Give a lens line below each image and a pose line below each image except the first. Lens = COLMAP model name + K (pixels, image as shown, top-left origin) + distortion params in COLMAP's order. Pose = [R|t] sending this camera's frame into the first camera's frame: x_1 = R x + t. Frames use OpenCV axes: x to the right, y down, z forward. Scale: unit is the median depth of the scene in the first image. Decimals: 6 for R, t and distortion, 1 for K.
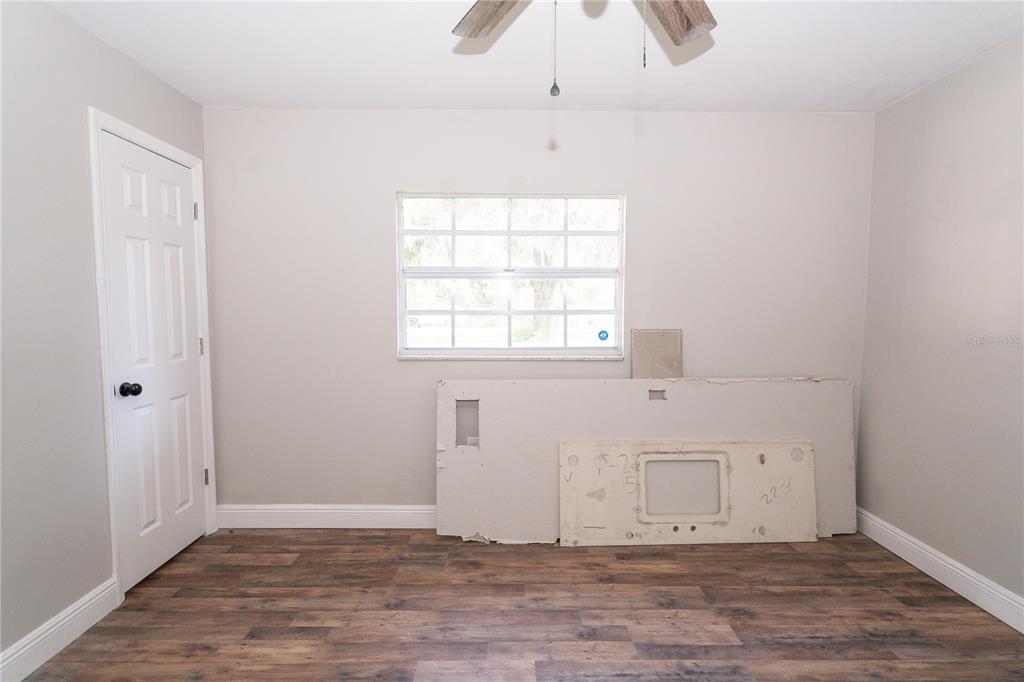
lens RADIAL K [[494.3, 0, 507.3], [0, 494.3, 341.9], [0, 0, 1]] dist [-0.000938, -0.000103]
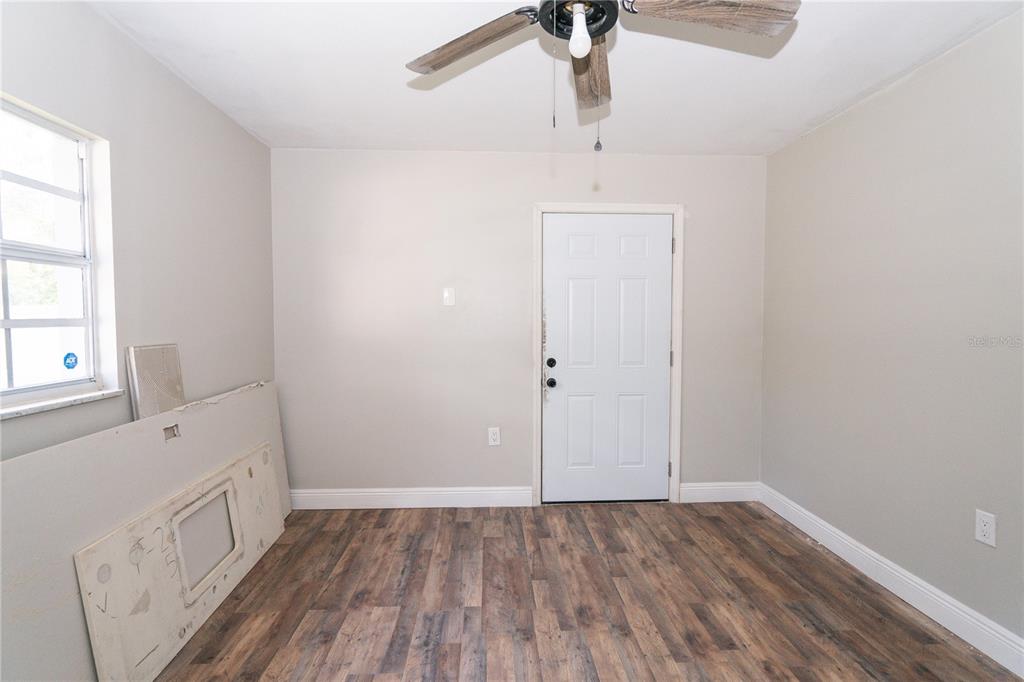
lens RADIAL K [[494.3, 0, 507.3], [0, 494.3, 341.9], [0, 0, 1]] dist [-0.000938, -0.000103]
pose [[-0.031035, -0.050249, 0.998254, -0.499400], [0.069489, 0.996211, 0.052306, -0.036249], [-0.997100, 0.070991, -0.027425, 0.562963]]
